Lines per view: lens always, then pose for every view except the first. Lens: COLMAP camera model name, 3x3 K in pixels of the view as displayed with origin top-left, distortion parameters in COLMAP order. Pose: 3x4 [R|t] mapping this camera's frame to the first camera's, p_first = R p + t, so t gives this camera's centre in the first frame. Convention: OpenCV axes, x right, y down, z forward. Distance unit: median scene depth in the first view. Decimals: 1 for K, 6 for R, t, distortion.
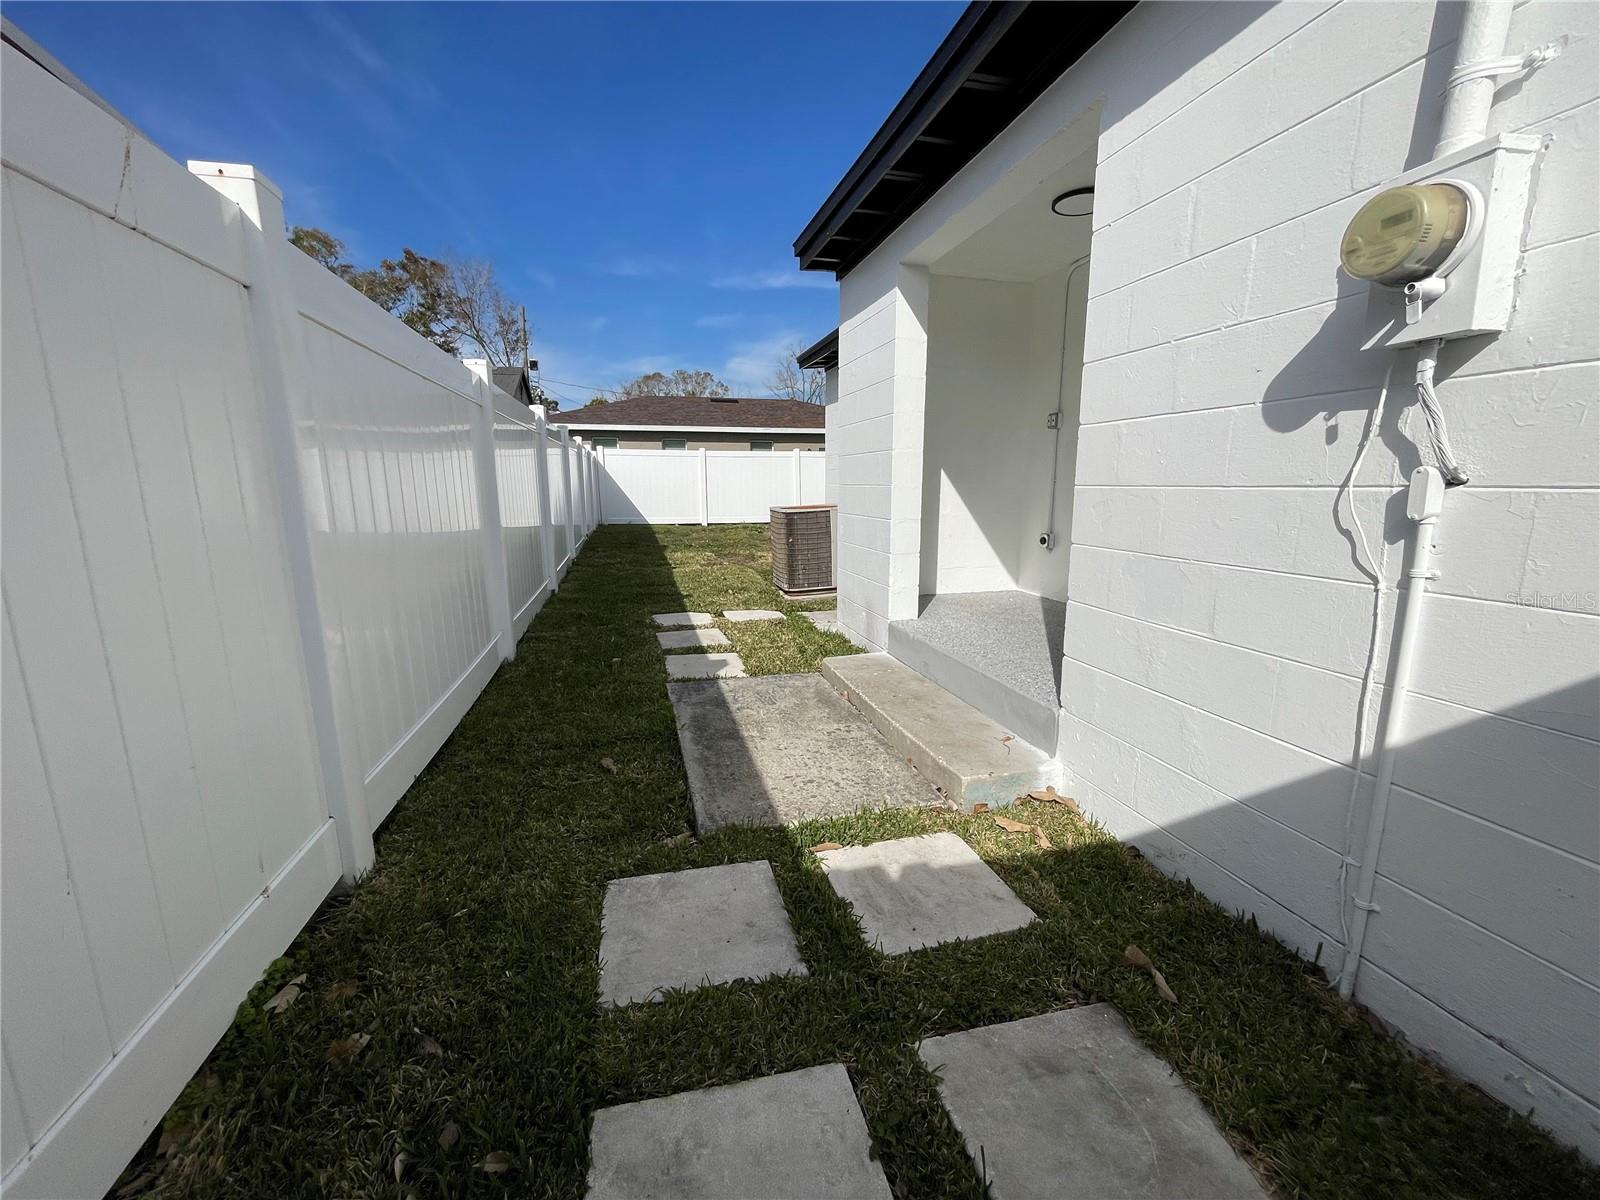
lens RADIAL K [[647.4, 0, 797.3], [0, 647.4, 605.7], [0, 0, 1]] dist [-0.015208, -0.000100]
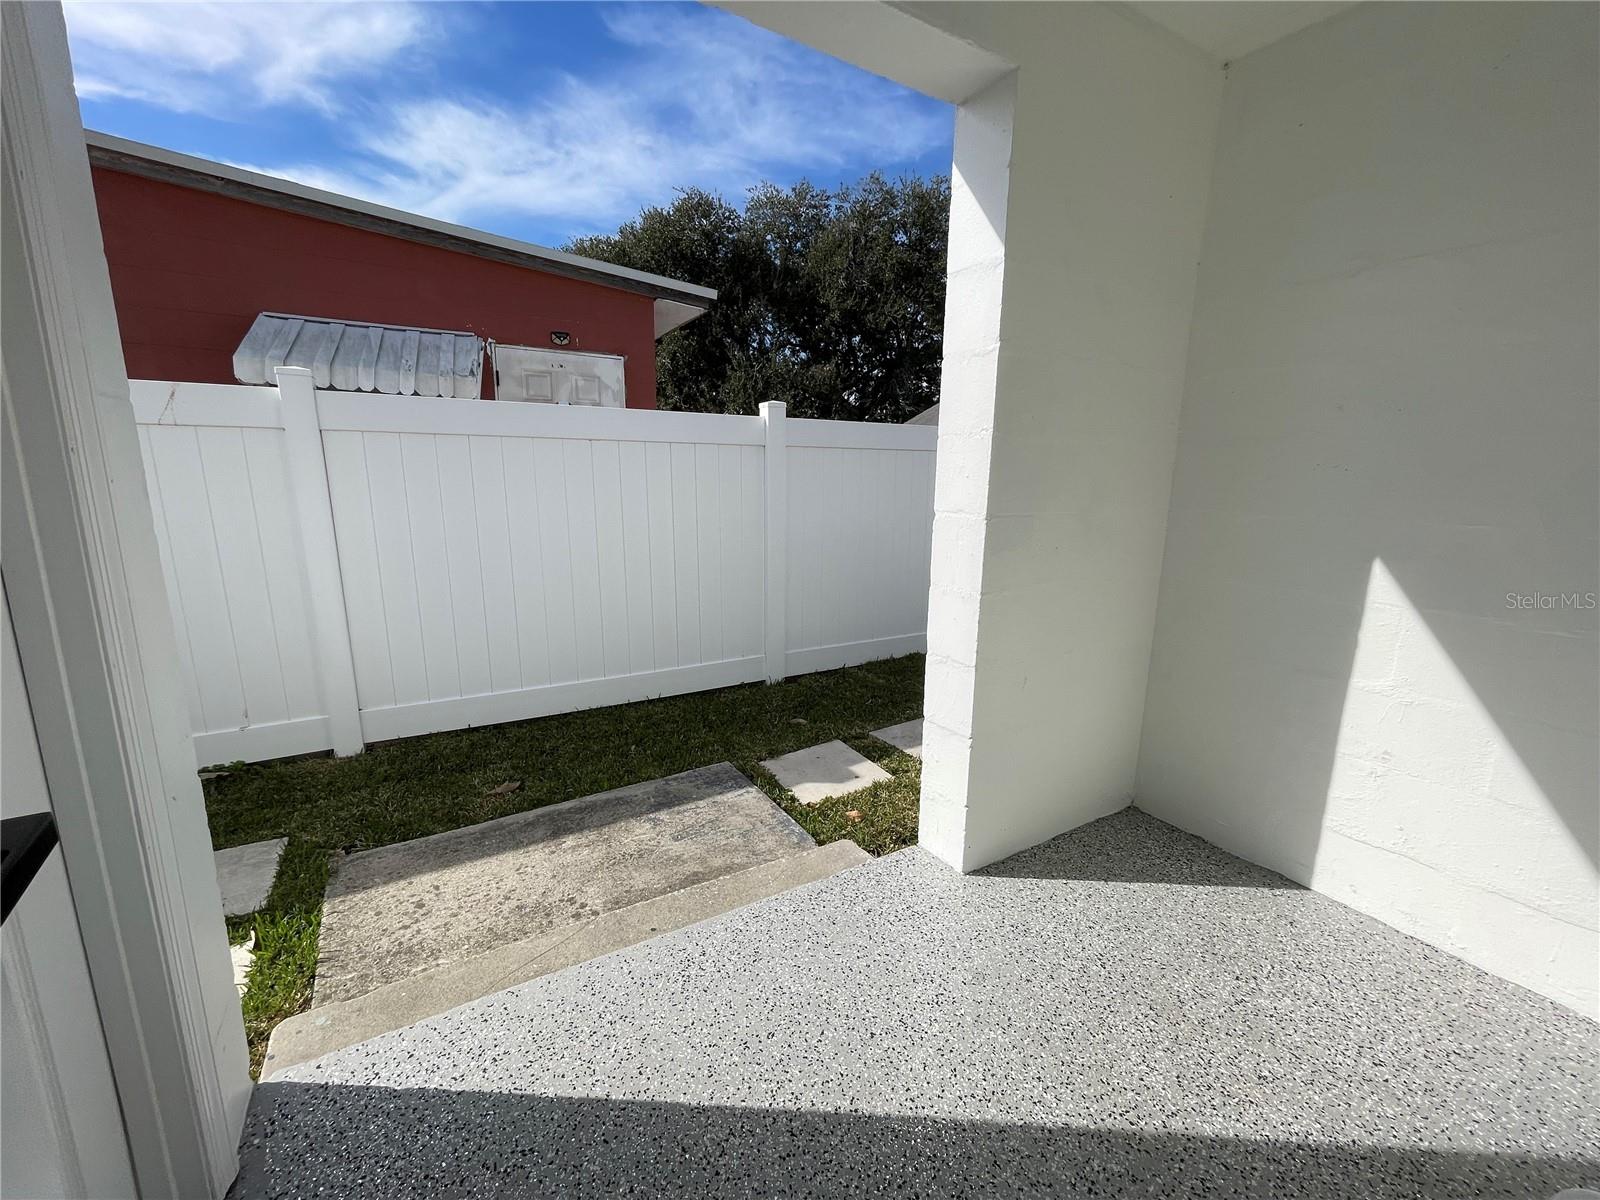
lens RADIAL K [[647.4, 0, 798.3], [0, 647.4, 595.1], [0, 0, 1]] dist [-0.015208, -0.000100]
pose [[0.267743, 0.180393, -0.946452, 0.671003], [-0.187162, 0.973342, 0.132571, -0.256310], [0.945137, 0.141645, 0.294369, 0.876310]]
